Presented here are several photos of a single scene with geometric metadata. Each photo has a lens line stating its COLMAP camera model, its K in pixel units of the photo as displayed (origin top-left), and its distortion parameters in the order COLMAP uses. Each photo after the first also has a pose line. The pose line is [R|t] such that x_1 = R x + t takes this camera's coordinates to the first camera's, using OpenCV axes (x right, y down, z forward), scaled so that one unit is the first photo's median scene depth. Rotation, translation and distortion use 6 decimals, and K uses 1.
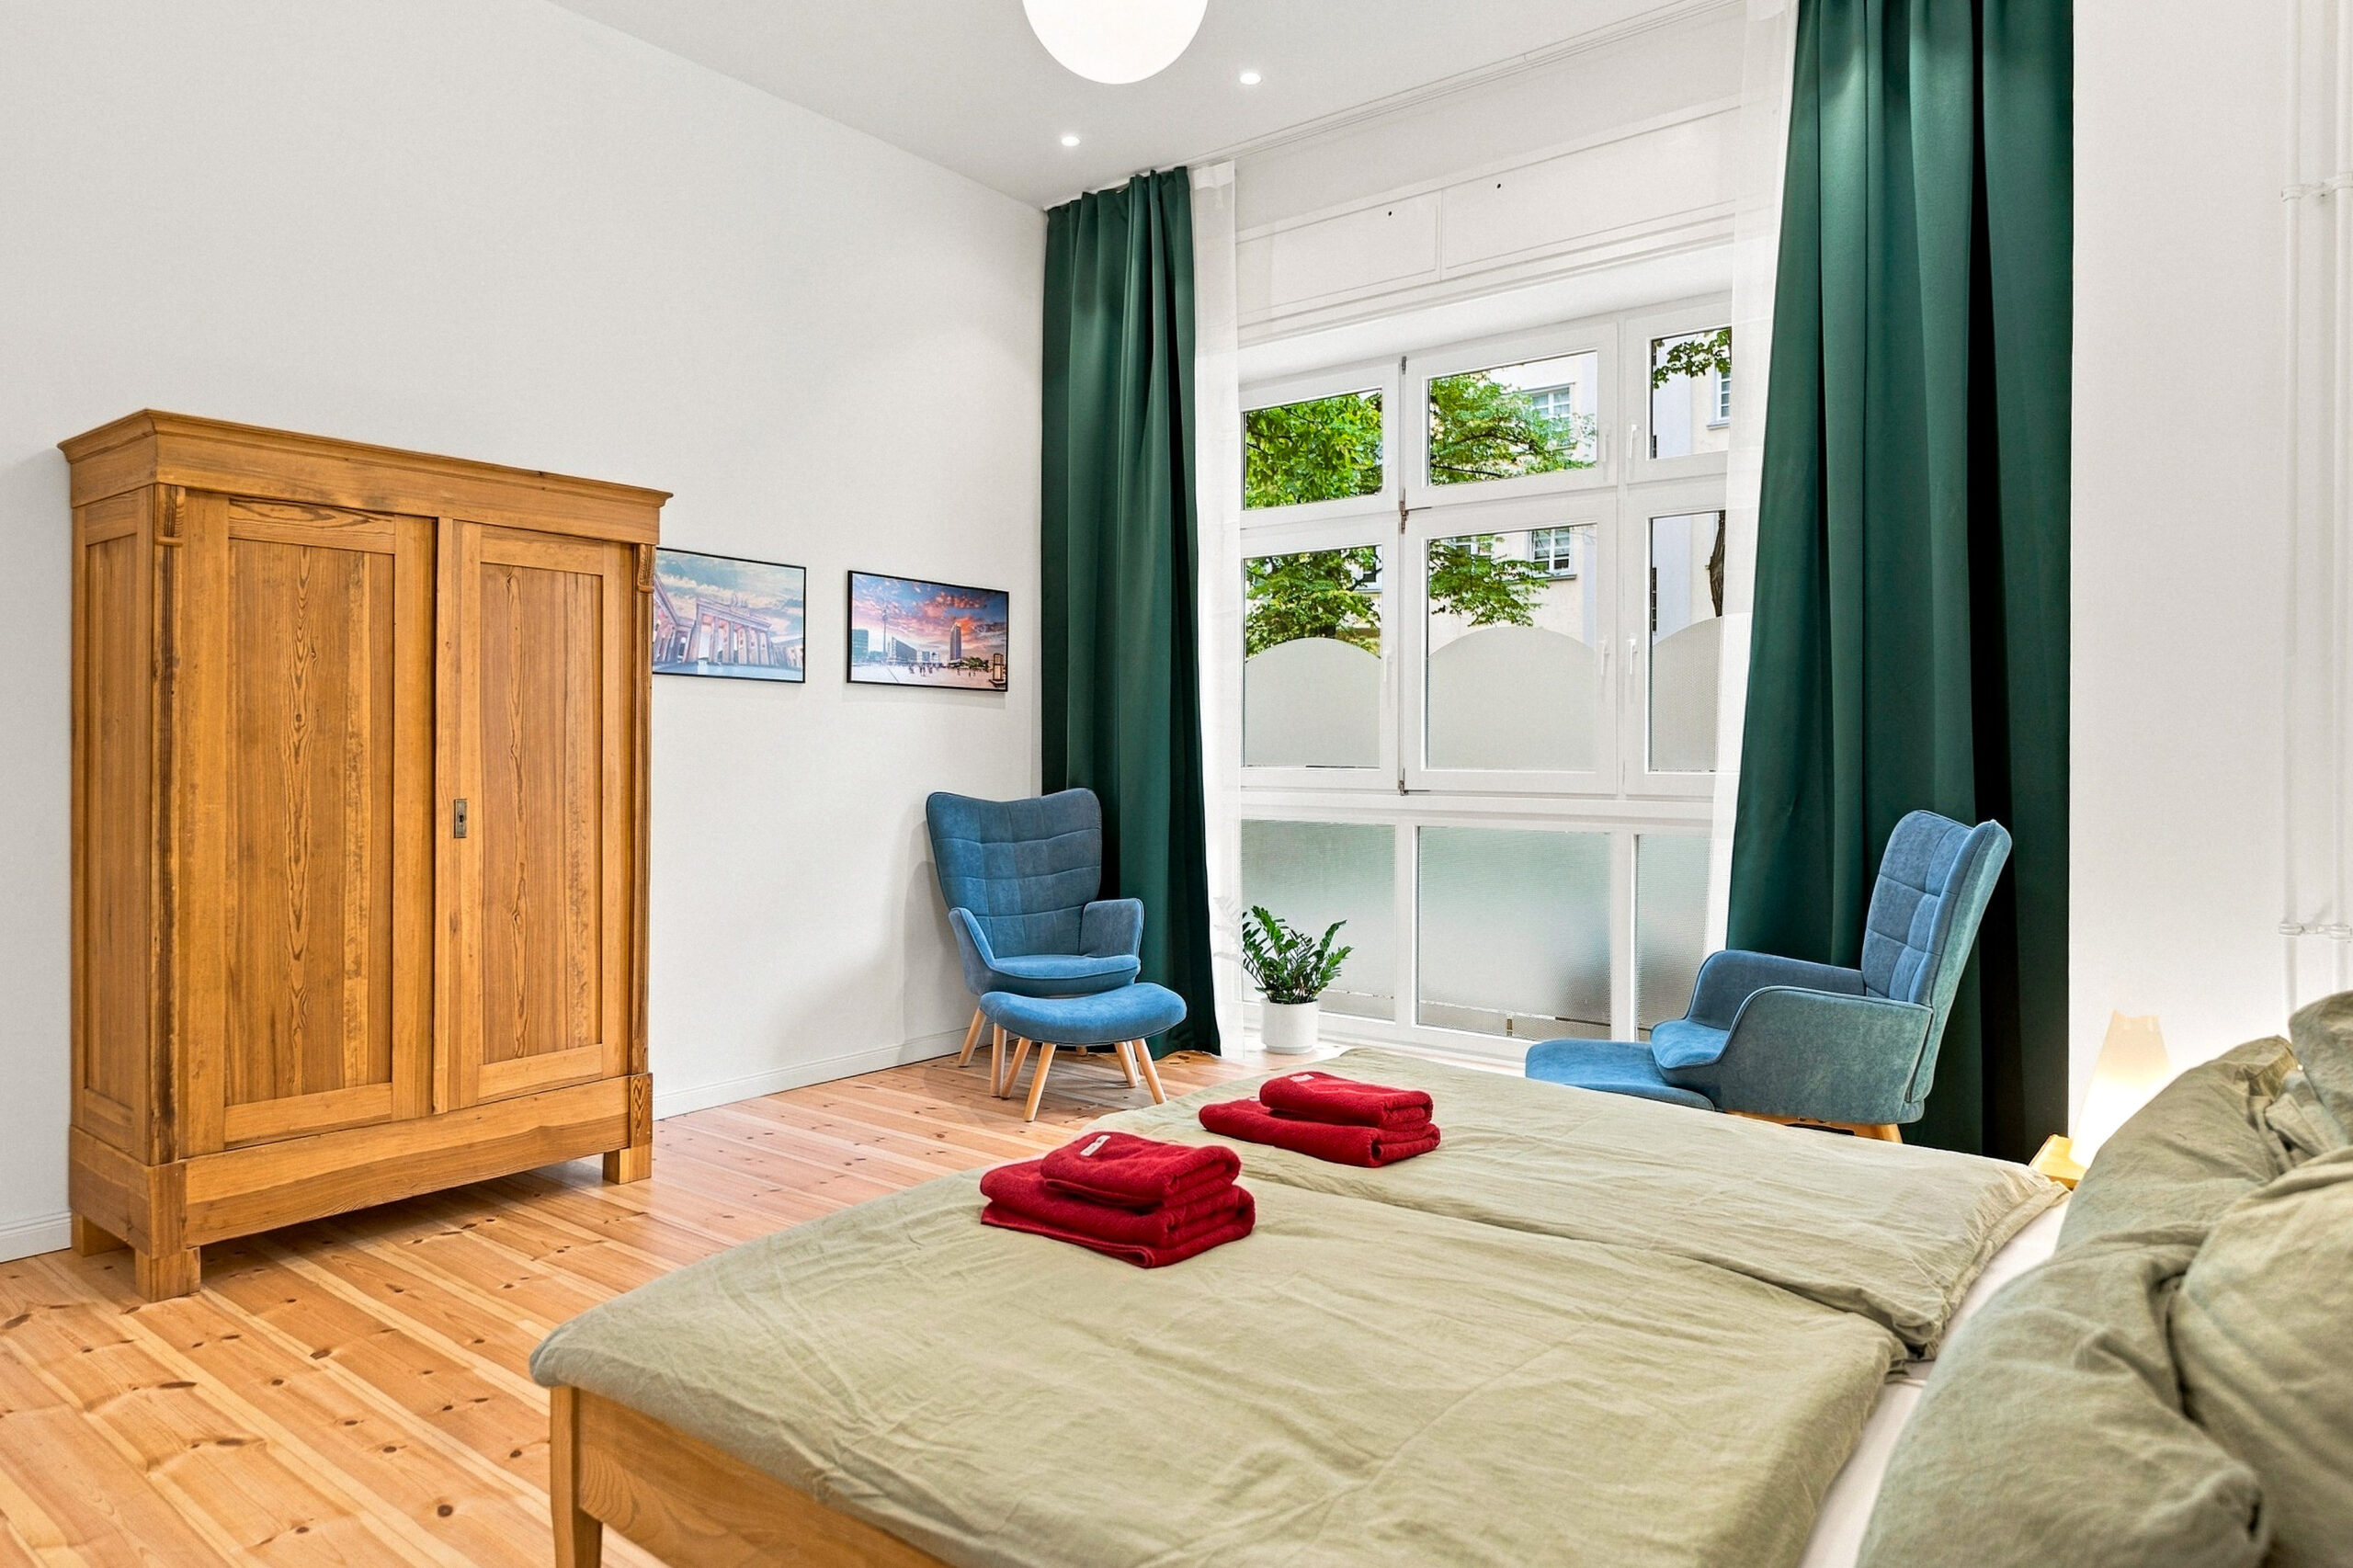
lens RADIAL K [[1436.5, 0, 1183.1], [0, 1436.5, 750.5], [0, 0, 1]] dist [-0.000869, -0.000049]
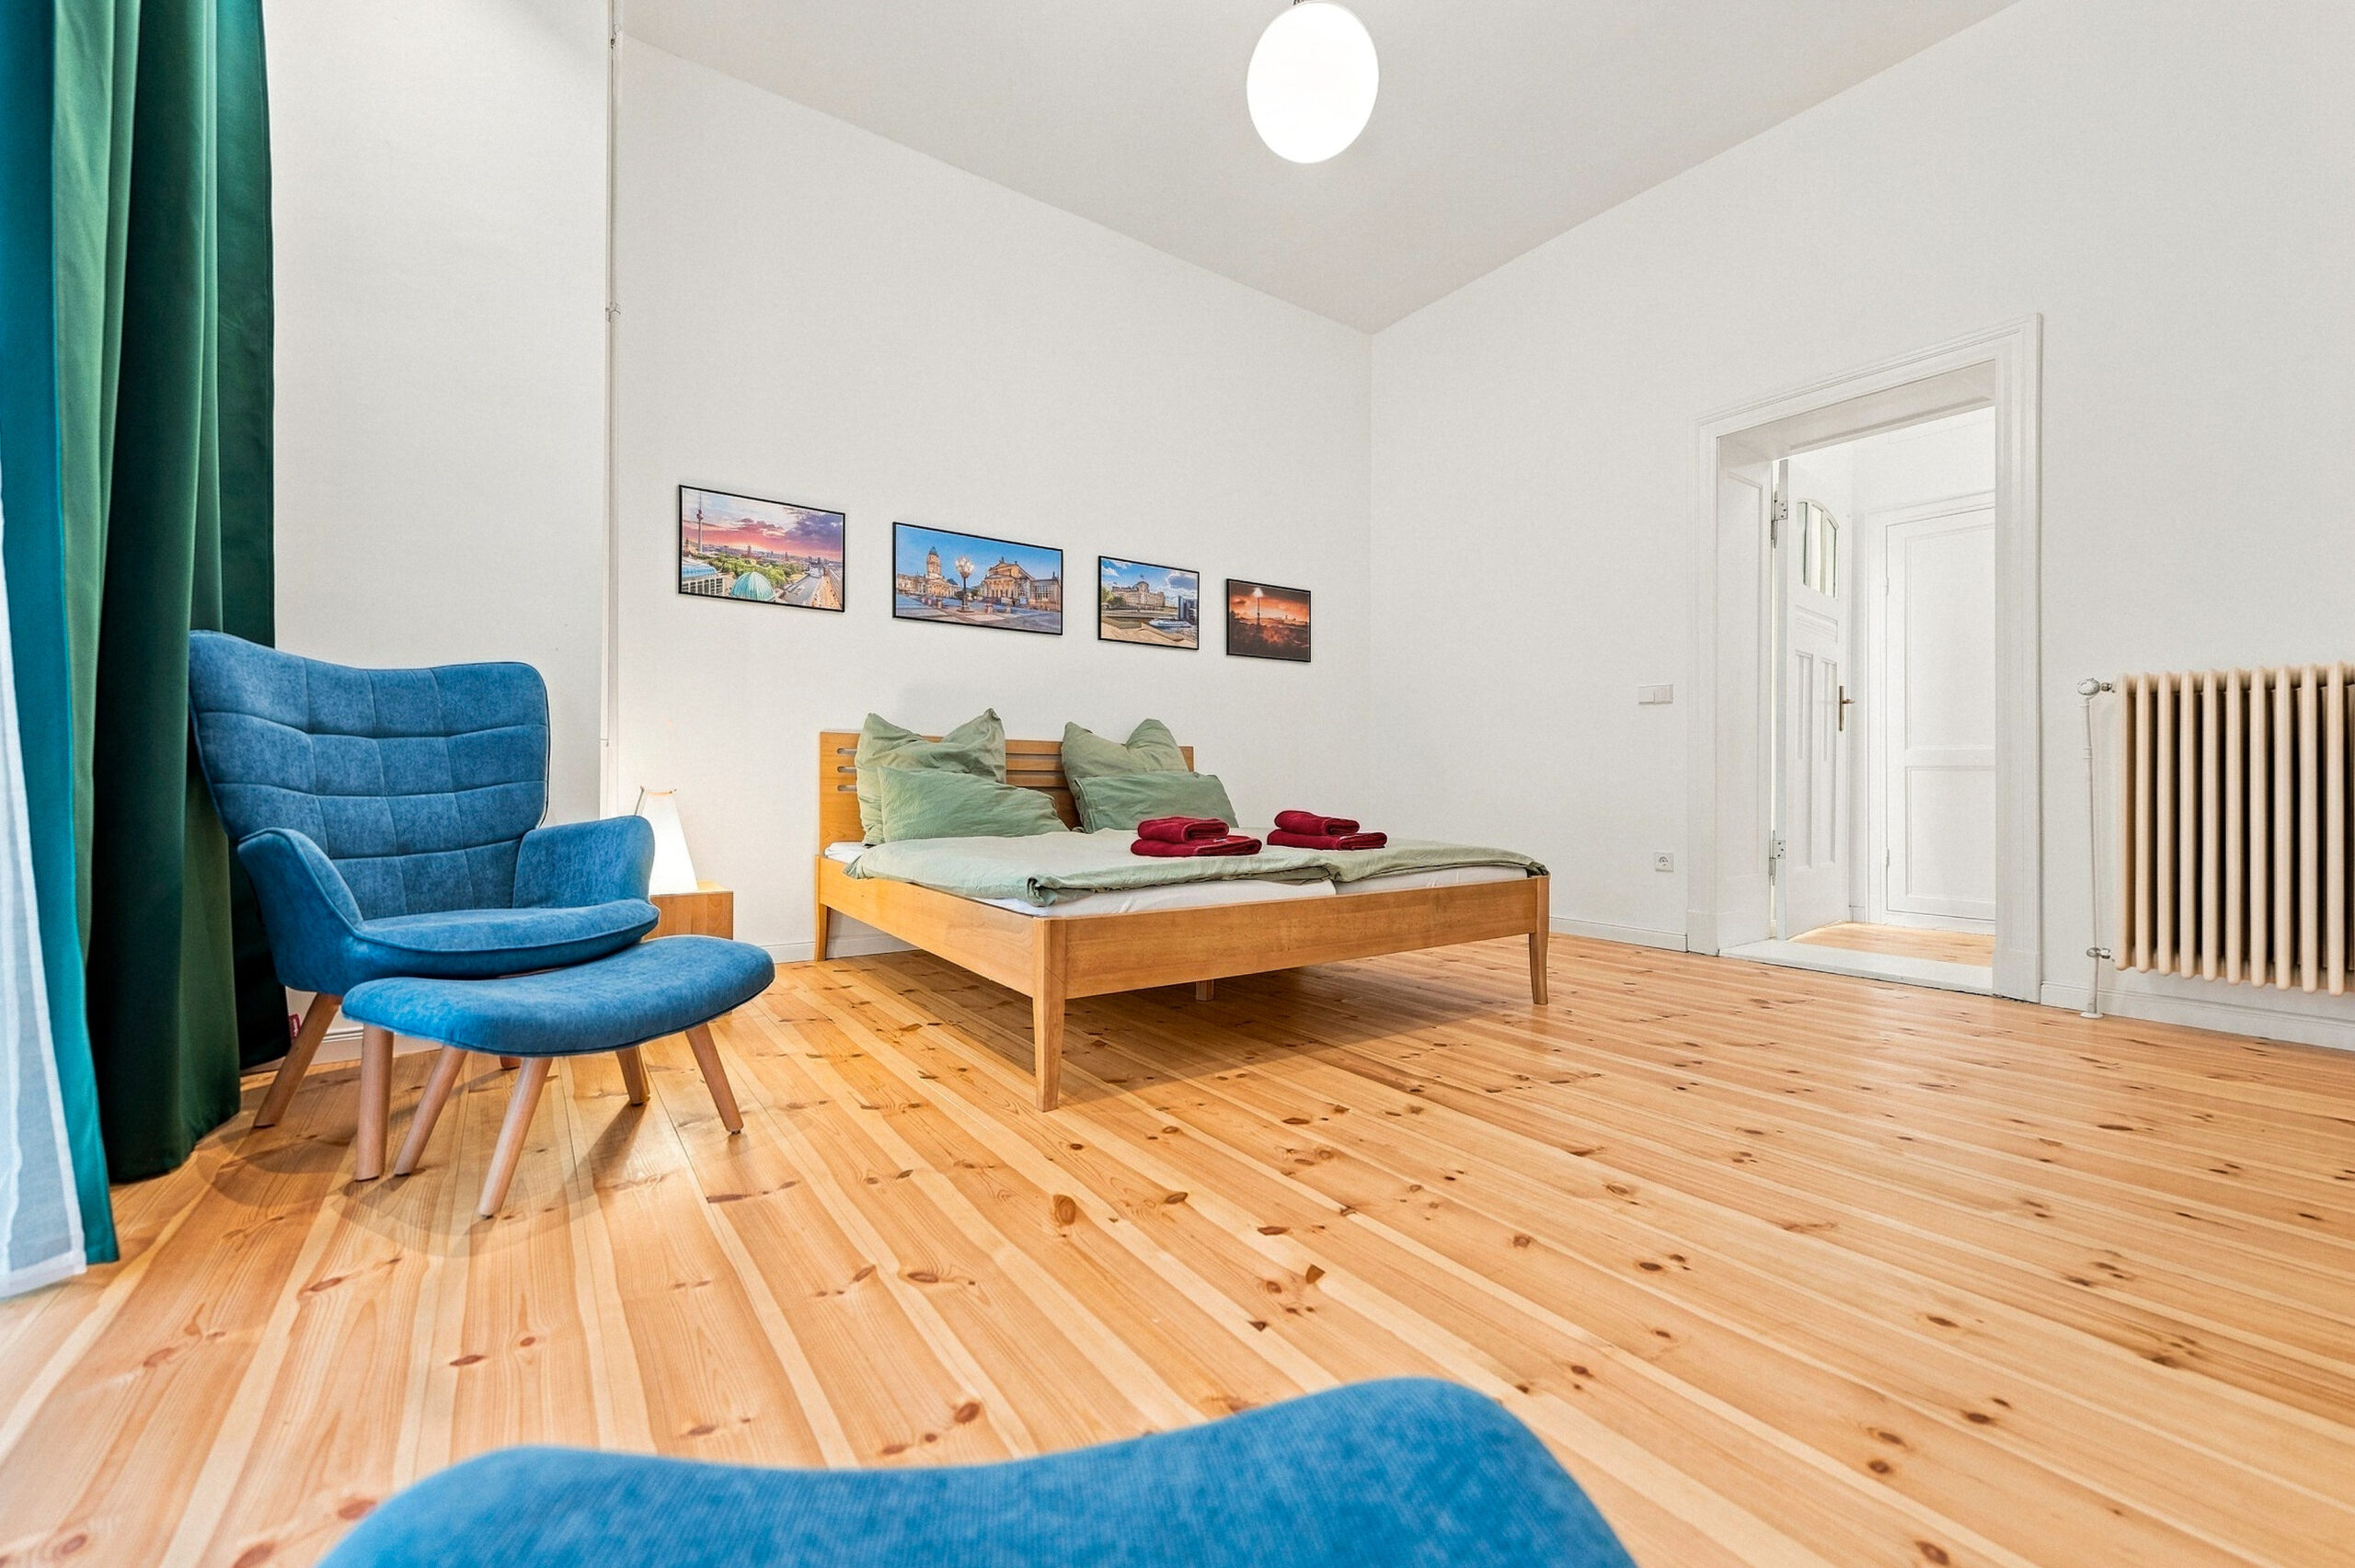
lens RADIAL K [[945.0, 0, 1165.0], [0, 945.0, 778.1], [0, 0, 1]] dist [-0.000669, 0.000044]
pose [[-0.951485, -0.012873, 0.307427, -0.103251], [-0.013652, 0.999907, -0.000382, 0.088894], [-0.307393, -0.004560, -0.951572, 1.014343]]
